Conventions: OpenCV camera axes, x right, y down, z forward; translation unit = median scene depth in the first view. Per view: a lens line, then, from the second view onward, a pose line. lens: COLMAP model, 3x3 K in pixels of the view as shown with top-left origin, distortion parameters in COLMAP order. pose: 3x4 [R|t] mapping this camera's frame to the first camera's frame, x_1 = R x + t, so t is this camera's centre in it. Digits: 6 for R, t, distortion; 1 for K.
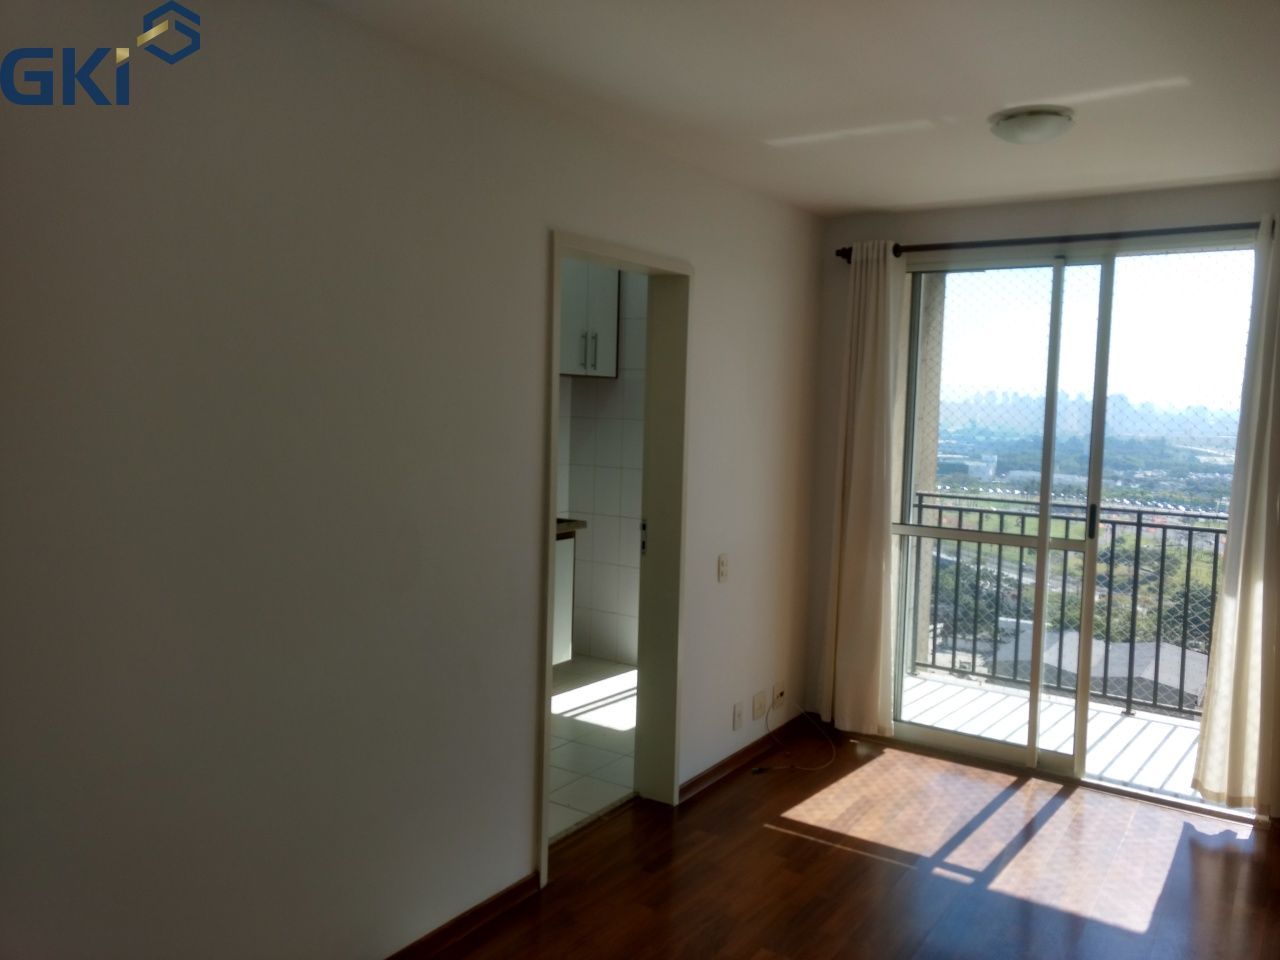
lens RADIAL K [[1003.2, 0, 638.9], [0, 1003.2, 453.4], [0, 0, 1]] dist [0.017550, -0.008073]
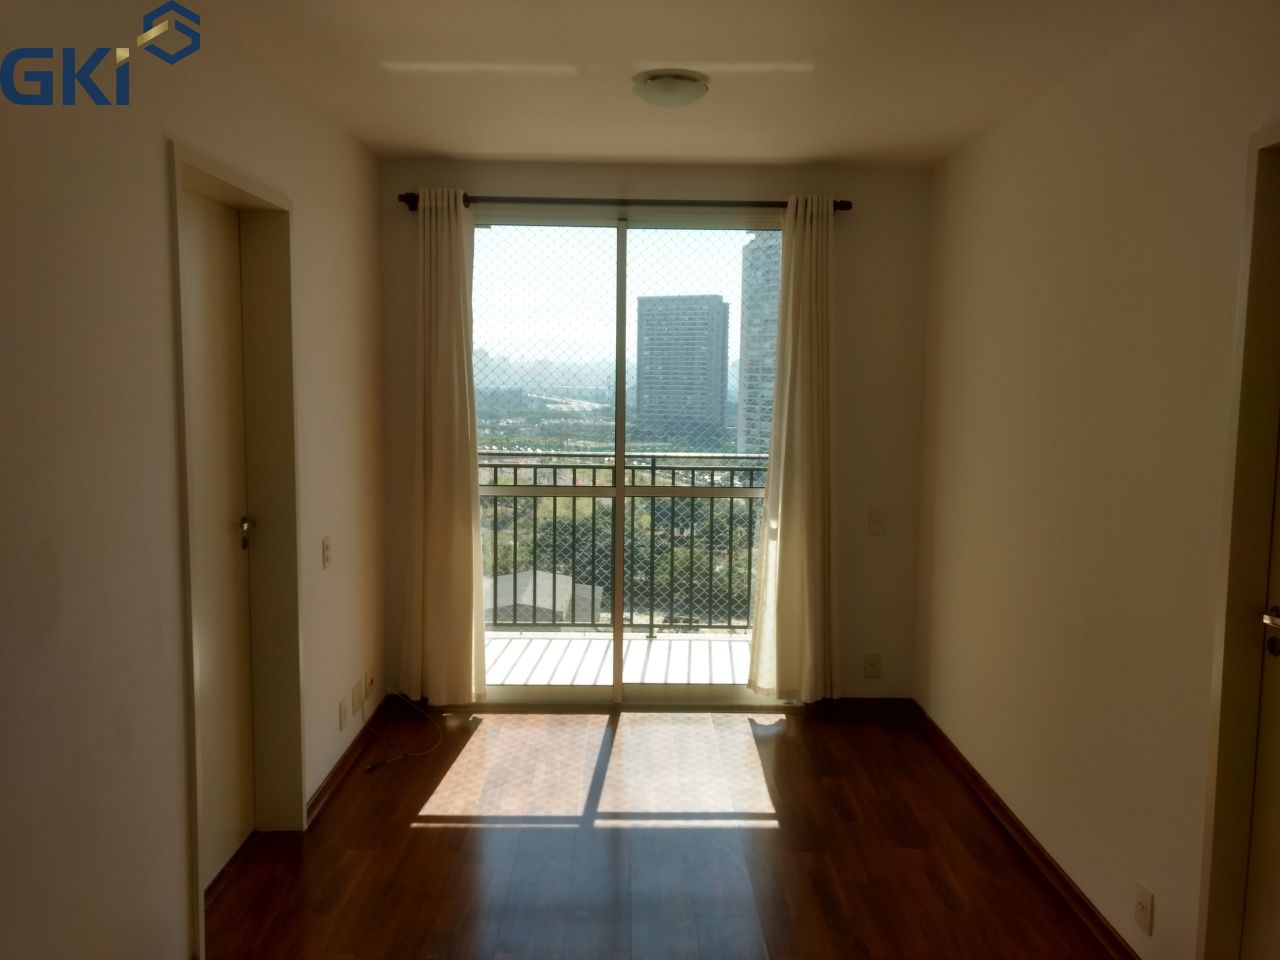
lens RADIAL K [[1003.2, 0, 646.2], [0, 1003.2, 465.1], [0, 0, 1]] dist [0.017550, -0.008073]
pose [[0.821161, -0.069997, 0.566387, -0.170651], [0.038912, 0.997007, 0.066800, -0.009117], [-0.569368, -0.032814, 0.821428, 0.116790]]
